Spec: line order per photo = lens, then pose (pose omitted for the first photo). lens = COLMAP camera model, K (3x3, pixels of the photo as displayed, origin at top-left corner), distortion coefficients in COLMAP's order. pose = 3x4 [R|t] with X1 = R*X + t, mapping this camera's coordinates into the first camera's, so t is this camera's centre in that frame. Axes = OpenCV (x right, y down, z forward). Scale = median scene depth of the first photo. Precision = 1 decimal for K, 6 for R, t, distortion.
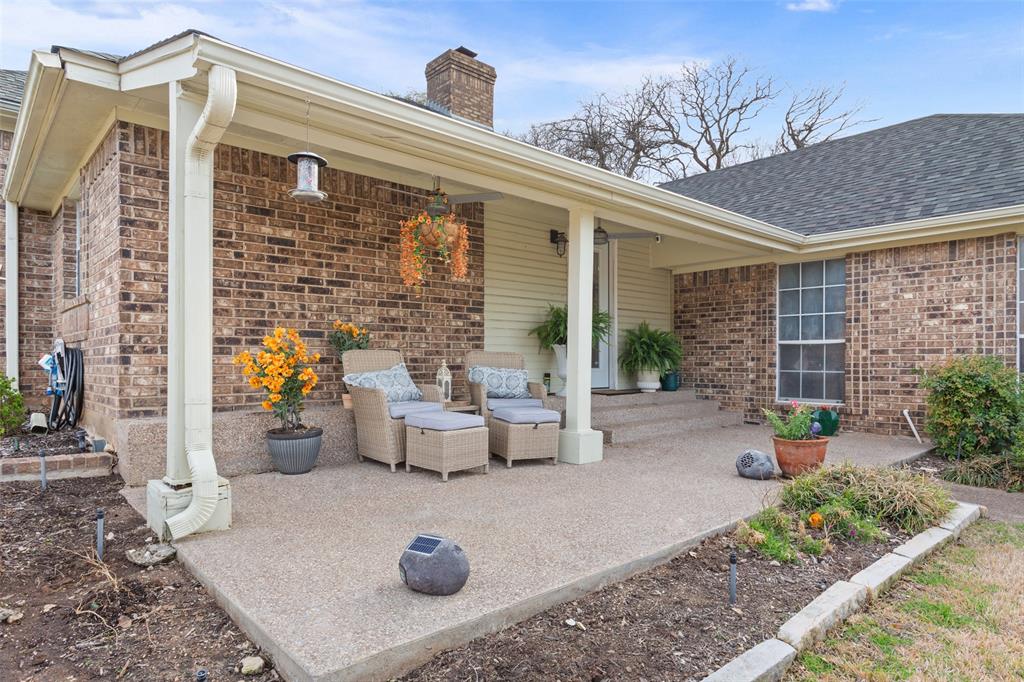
lens RADIAL K [[624.8, 0, 512.0], [0, 624.8, 341.0], [0, 0, 1]] dist [0.002106, 0.000275]
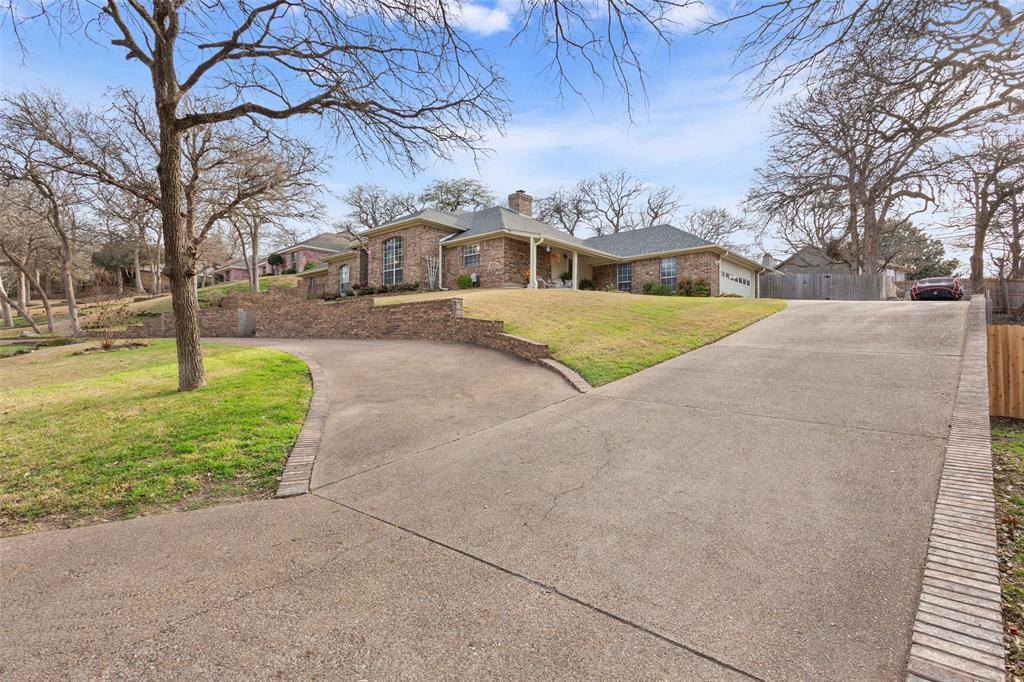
lens RADIAL K [[504.8, 0, 512.0], [0, 504.8, 341.0], [0, 0, 1]] dist [0.000897, 0.000211]
pose [[0.996529, 0.003431, 0.083178, -0.147949], [-0.003685, 0.999989, 0.002908, 0.103379], [-0.083167, -0.003204, 0.996531, -0.615895]]
